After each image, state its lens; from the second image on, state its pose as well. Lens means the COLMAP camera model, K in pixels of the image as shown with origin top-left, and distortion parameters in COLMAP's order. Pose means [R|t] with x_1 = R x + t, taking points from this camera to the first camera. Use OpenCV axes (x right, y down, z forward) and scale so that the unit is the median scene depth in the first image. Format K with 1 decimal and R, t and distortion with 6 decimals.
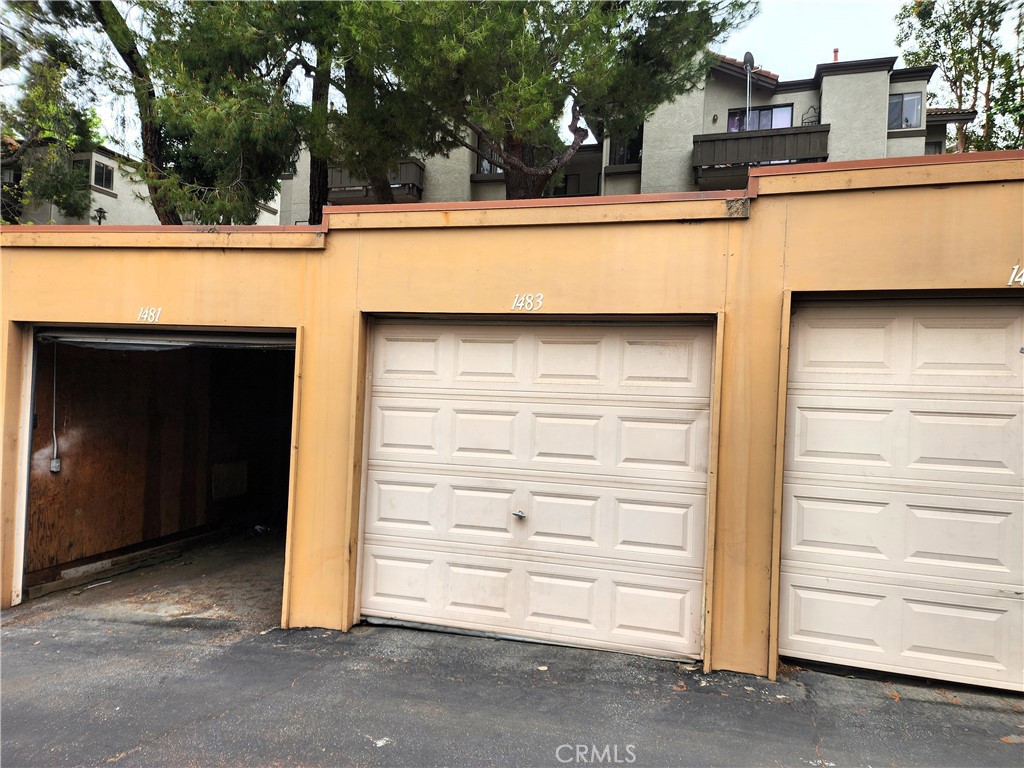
lens RADIAL K [[687.3, 0, 550.5], [0, 687.3, 397.6], [0, 0, 1]] dist [0.072869, -0.065419]
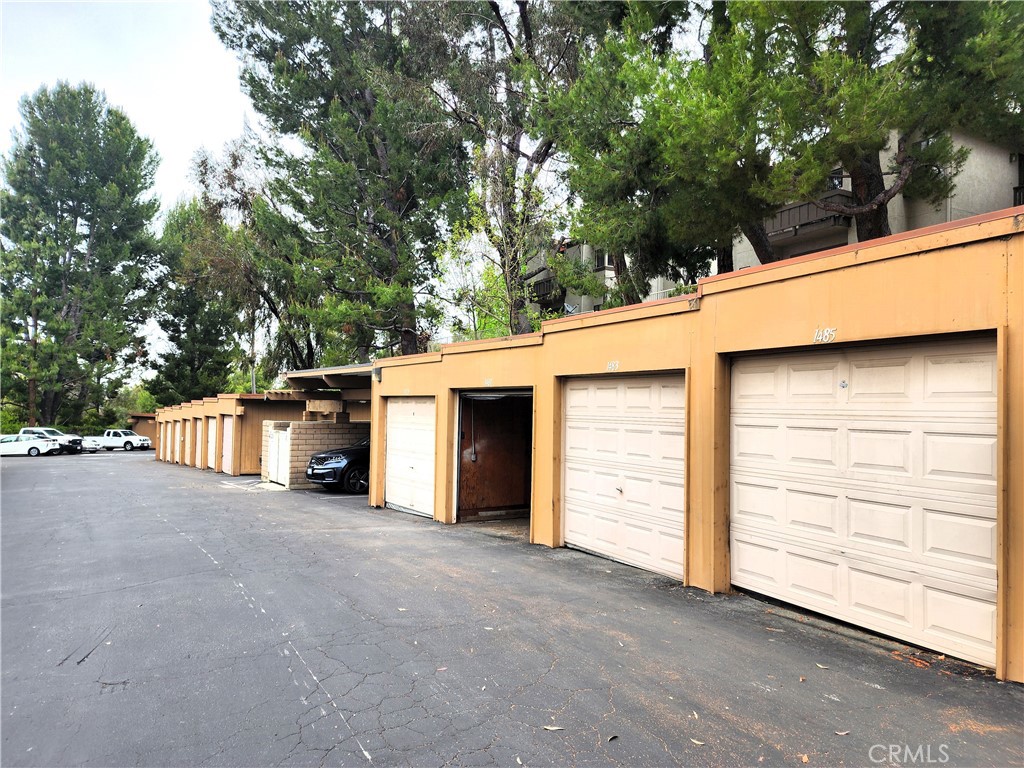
lens RADIAL K [[687.3, 0, 510.3], [0, 687.3, 386.0], [0, 0, 1]] dist [0.072869, -0.065419]
pose [[0.708124, -0.053294, -0.704074, 0.983230], [0.023383, 0.998371, -0.052053, -0.003377], [0.705701, 0.020397, 0.708216, -0.412856]]
